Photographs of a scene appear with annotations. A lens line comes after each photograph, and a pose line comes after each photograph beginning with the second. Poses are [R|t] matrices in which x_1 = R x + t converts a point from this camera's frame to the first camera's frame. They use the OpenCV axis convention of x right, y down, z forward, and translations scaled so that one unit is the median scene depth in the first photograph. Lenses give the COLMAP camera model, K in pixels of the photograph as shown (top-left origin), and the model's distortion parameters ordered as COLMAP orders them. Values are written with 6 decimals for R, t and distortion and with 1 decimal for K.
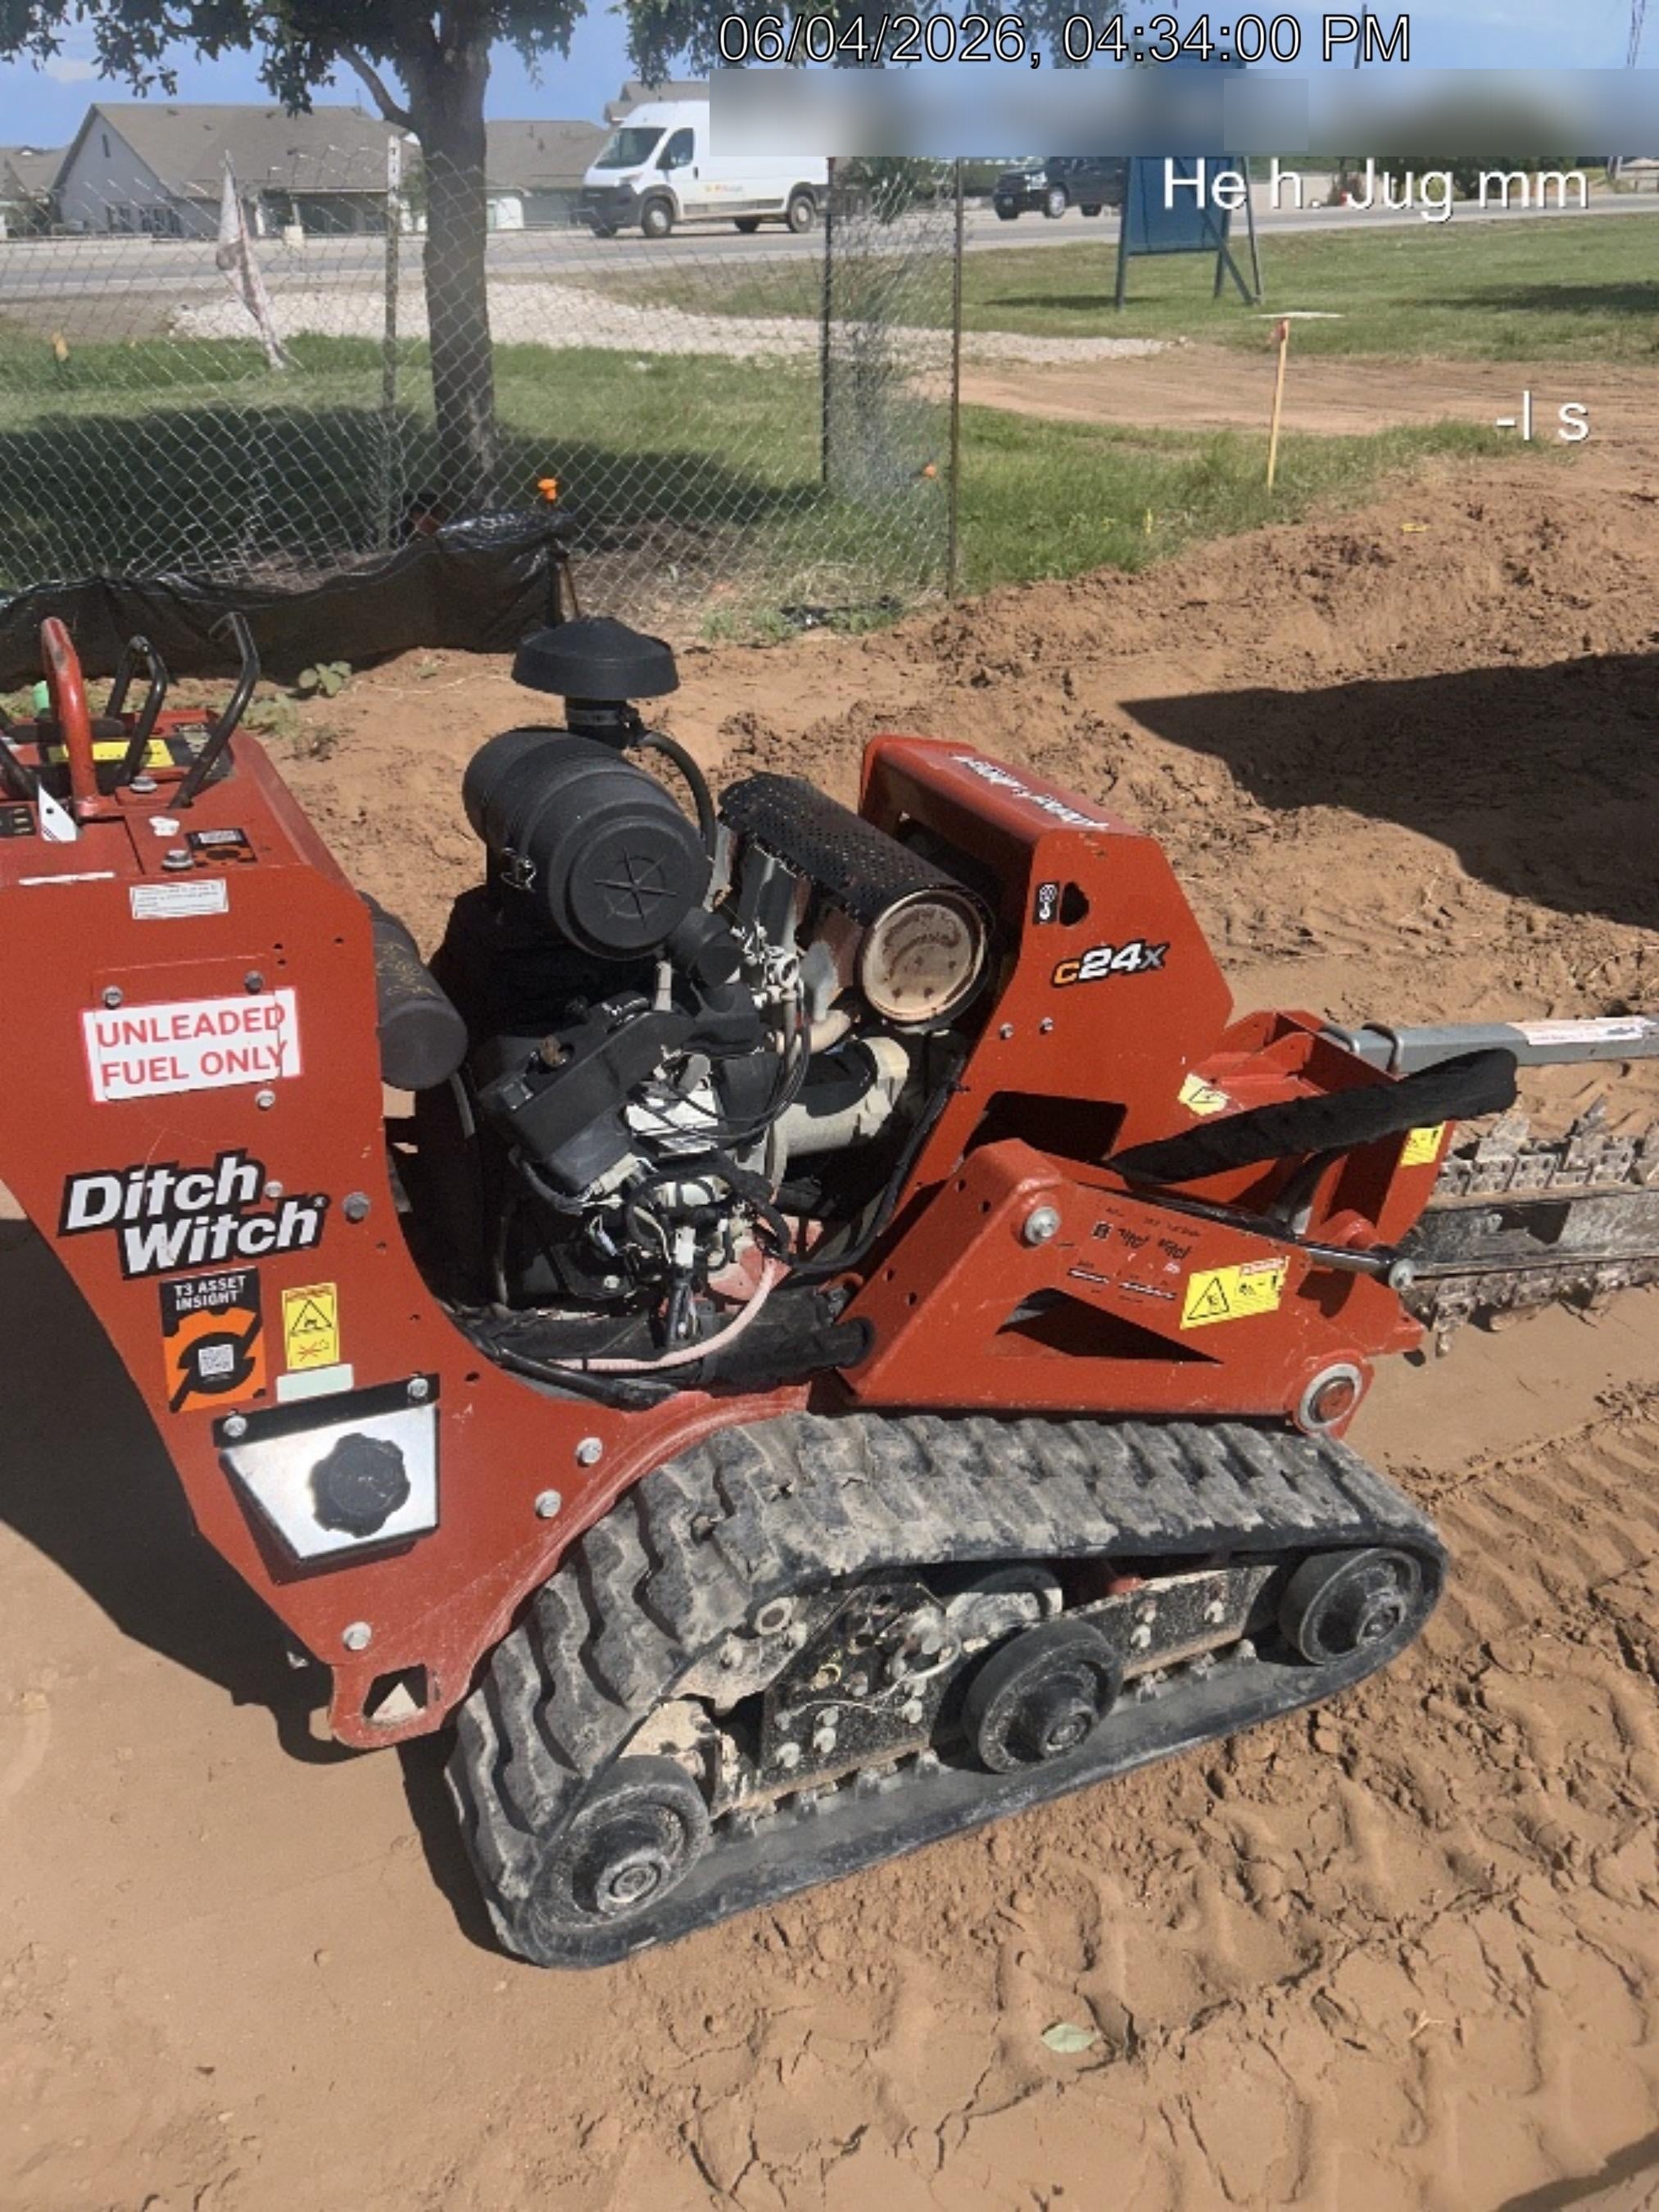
lens RADIAL K [[1715.5, 0, 809.7], [0, 1715.5, 1085.4], [0, 0, 1]] dist [0.052643, -0.038869]
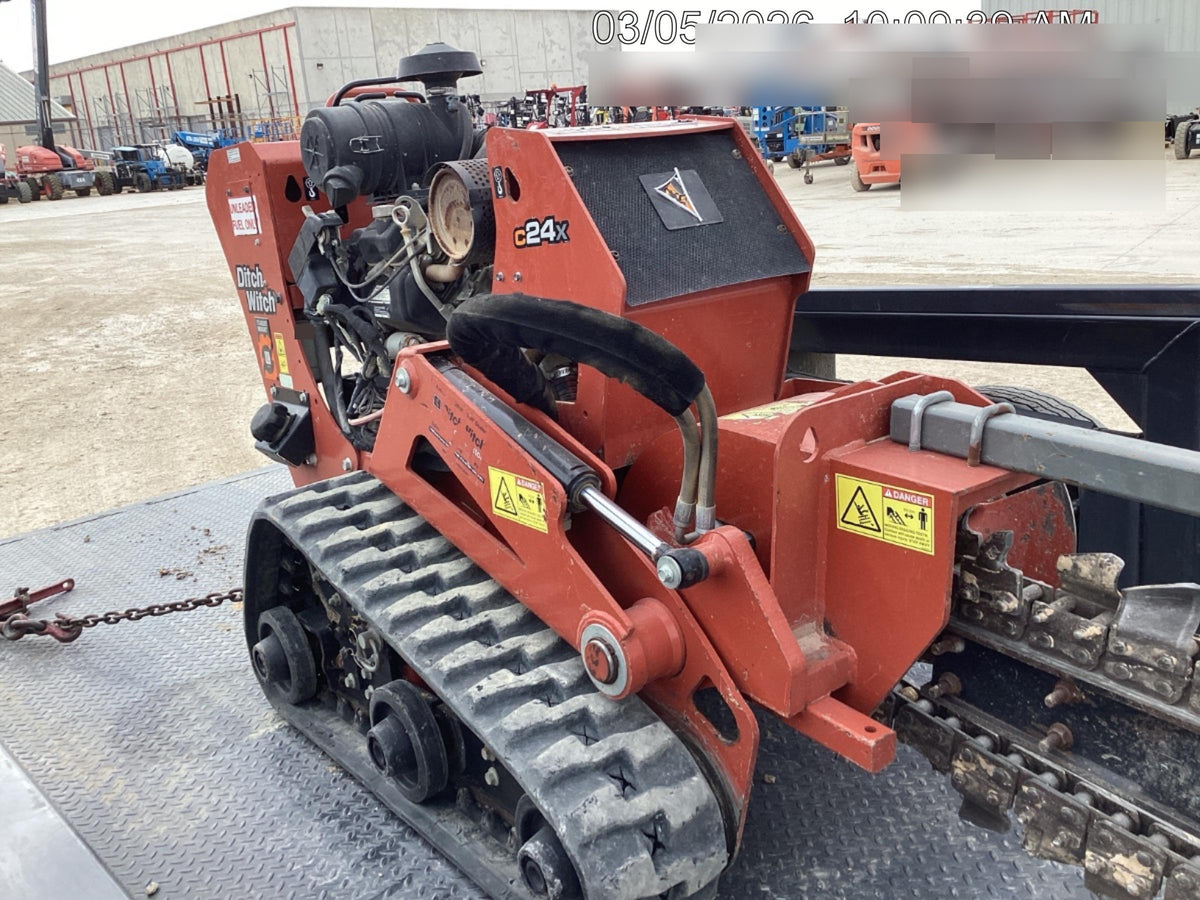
lens RADIAL K [[1041.5, 0, 602.5], [0, 1041.5, 441.4], [0, 0, 1]] dist [0.081742, 0.002957]
pose [[0.210497, 0.143087, -0.967066, 1.064090], [-0.317579, 0.945586, 0.070783, 0.010347], [0.924573, 0.292220, 0.244484, 0.945964]]
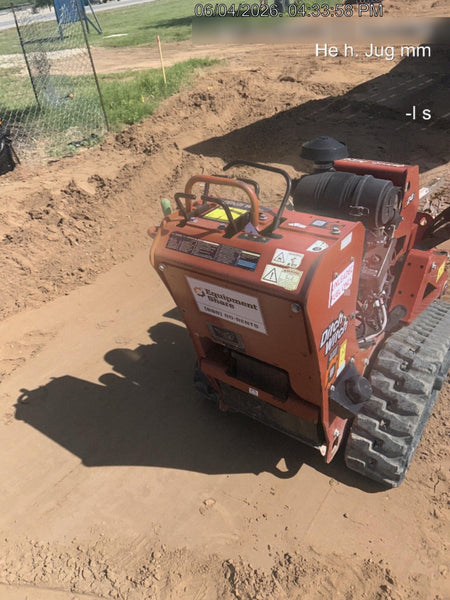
lens RADIAL K [[465.3, 0, 215.4], [0, 465.3, 297.8], [0, 0, 1]] dist [0.052643, -0.038869]
pose [[0.867072, -0.337626, 0.366327, -0.713518], [0.304363, 0.941145, 0.147002, -0.160773], [-0.394398, -0.015965, 0.918801, 0.199349]]
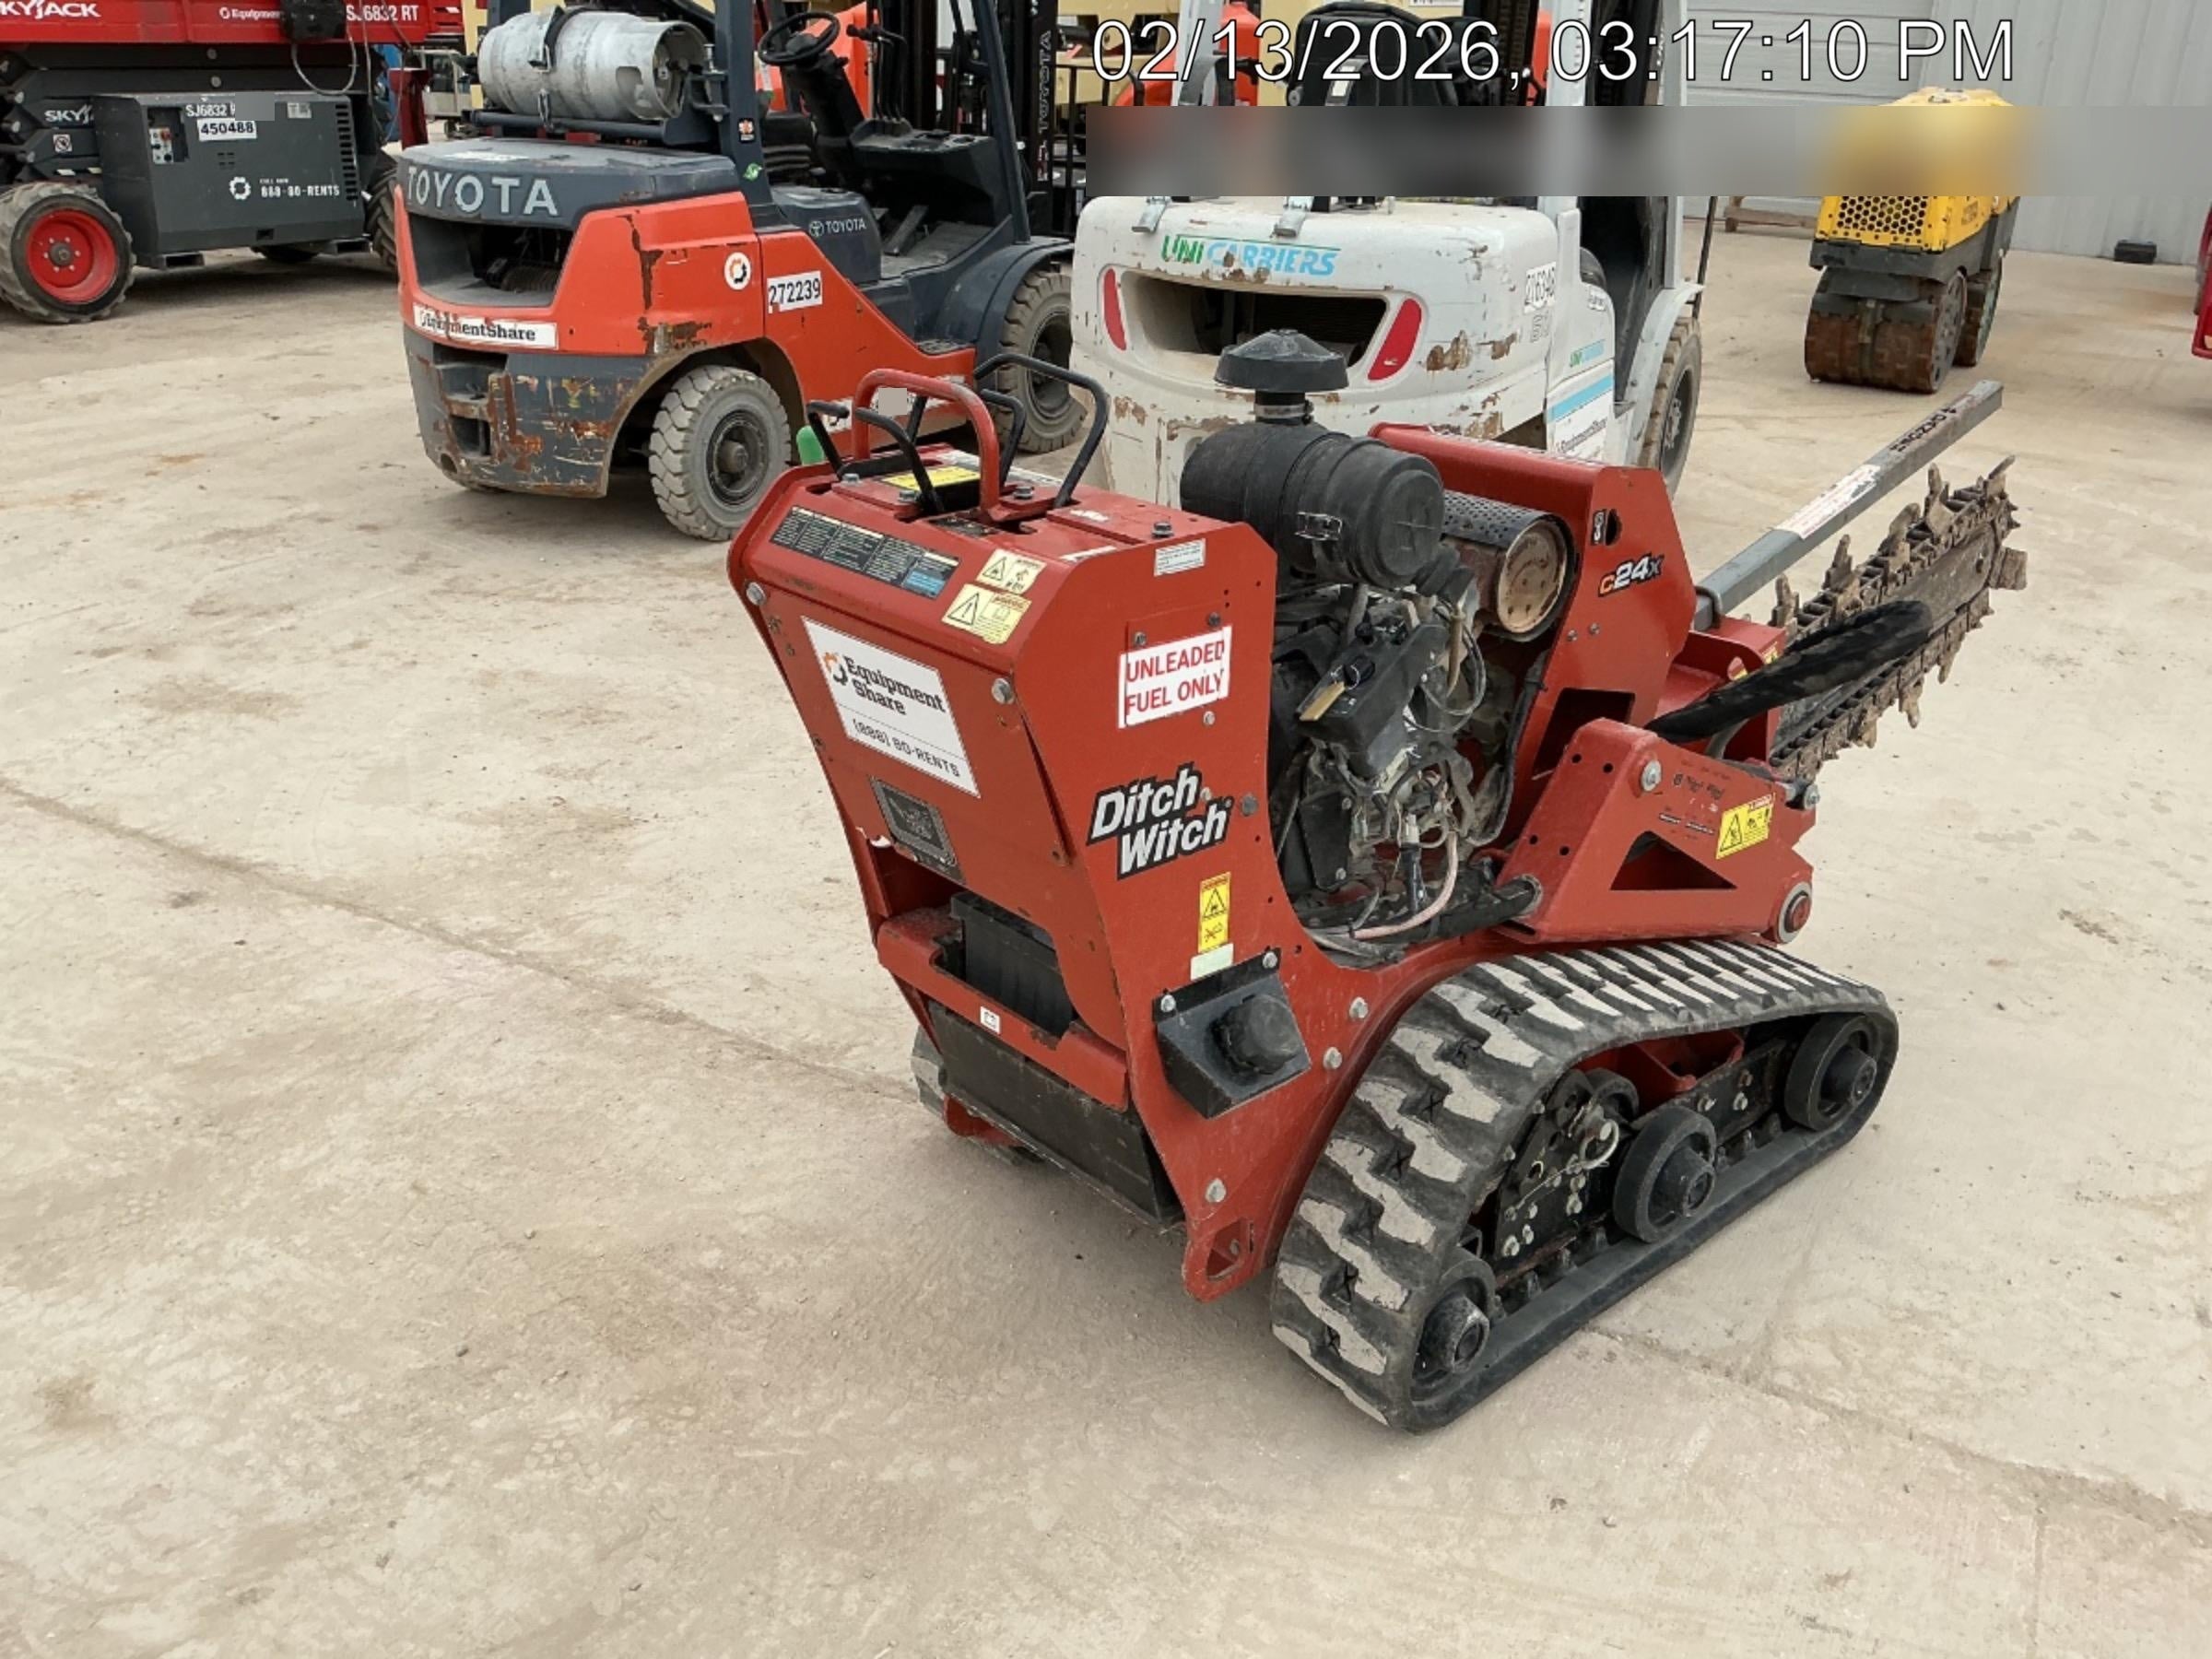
lens RADIAL K [[1921.2, 0, 1110.2], [0, 1921.2, 836.1], [0, 0, 1]] dist [0.070537, -0.000703]
pose [[0.955469, -0.149816, 0.254232, -0.607134], [0.158853, 0.987184, -0.015275, 0.082768], [-0.248685, 0.054980, 0.967023, -0.269797]]
